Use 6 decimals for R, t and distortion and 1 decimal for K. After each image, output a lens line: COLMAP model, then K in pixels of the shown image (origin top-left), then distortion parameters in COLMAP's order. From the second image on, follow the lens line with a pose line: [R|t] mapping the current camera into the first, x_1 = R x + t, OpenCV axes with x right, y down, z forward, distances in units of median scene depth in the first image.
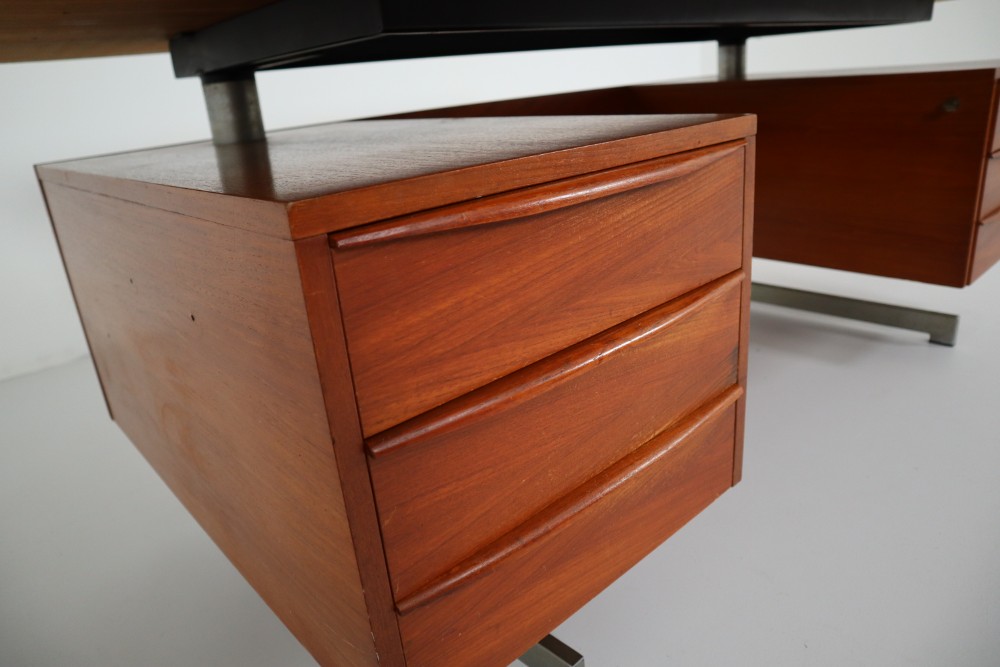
lens RADIAL K [[696.6, 0, 500.0], [0, 696.6, 333.5], [0, 0, 1]] dist [-0.112726, 0.069982]
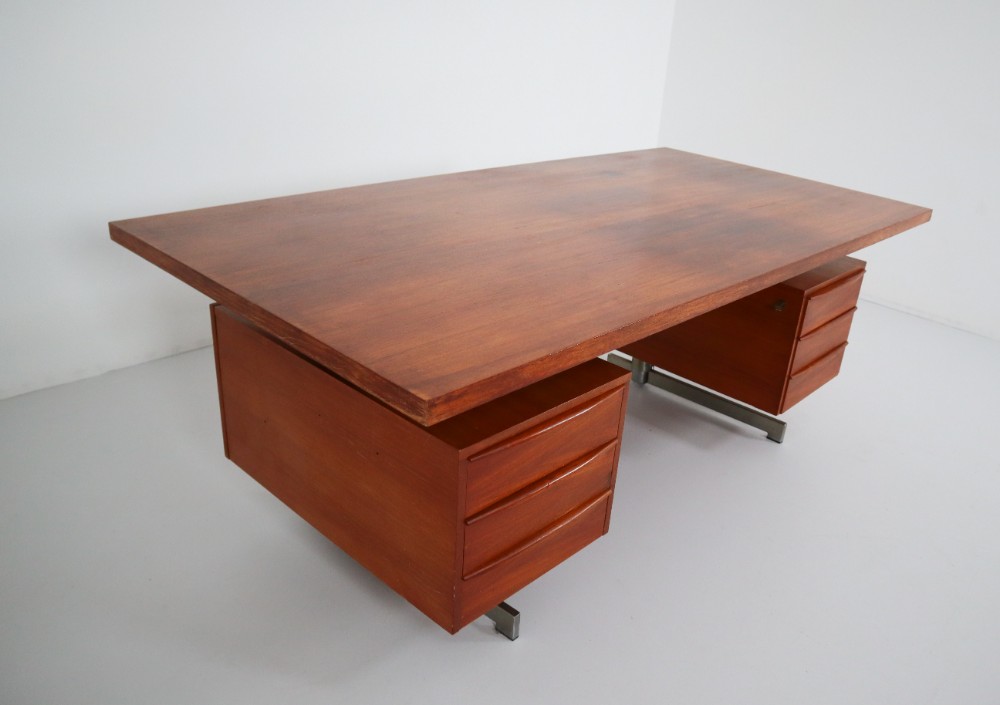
lens RADIAL K [[822.8, 0, 550.5], [0, 822.8, 380.7], [0, 0, 1]] dist [-0.179809, -0.001238]
pose [[0.978670, 0.103154, 0.177662, -0.295590], [-0.118661, 0.989790, 0.078965, -0.417853], [-0.167703, -0.098362, 0.980918, -1.341861]]
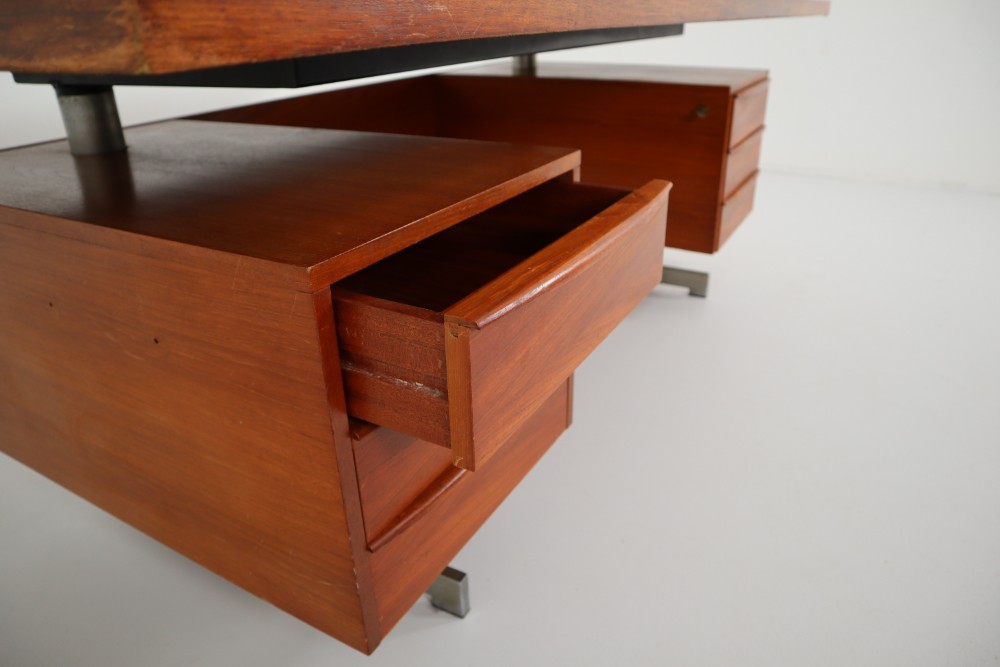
lens RADIAL K [[696.6, 0, 500.0], [0, 696.6, 333.5], [0, 0, 1]] dist [-0.112726, 0.069982]
pose [[0.949008, -0.075283, 0.306131, -0.185624], [0.054351, 0.995599, 0.076348, -0.069762], [-0.310532, -0.055816, 0.948923, -0.219279]]
